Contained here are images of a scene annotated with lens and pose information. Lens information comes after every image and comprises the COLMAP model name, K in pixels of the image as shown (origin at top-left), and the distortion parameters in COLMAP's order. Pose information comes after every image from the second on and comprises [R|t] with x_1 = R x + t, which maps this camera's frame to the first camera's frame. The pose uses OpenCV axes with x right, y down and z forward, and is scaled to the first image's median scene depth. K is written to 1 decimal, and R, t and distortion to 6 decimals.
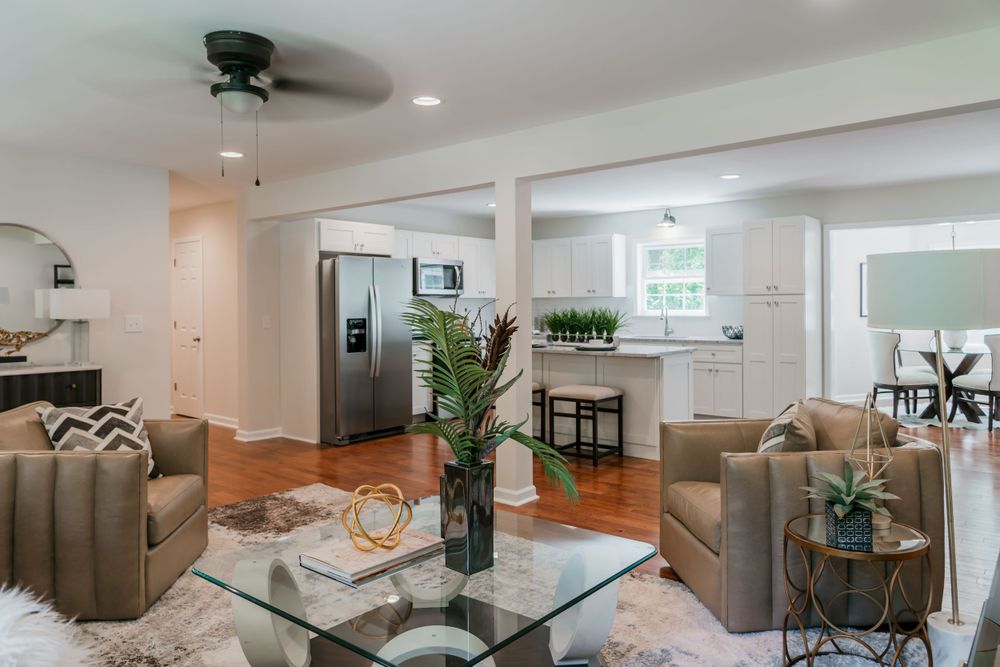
lens RADIAL K [[684.1, 0, 490.7], [0, 684.1, 325.2], [0, 0, 1]] dist [-0.023798, -0.002757]
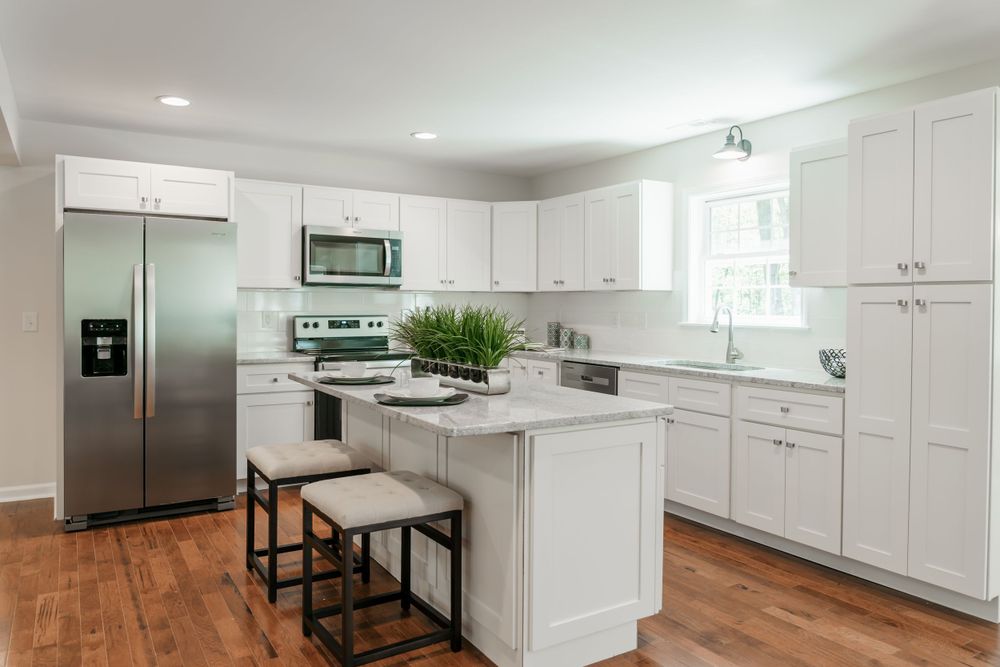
lens RADIAL K [[684.1, 0, 499.1], [0, 684.1, 328.6], [0, 0, 1]] dist [-0.023798, -0.002757]
pose [[0.952143, 0.024684, -0.304653, 0.279326], [-0.023140, 0.999695, 0.008677, -0.013392], [0.304774, -0.001212, 0.952424, 0.485127]]
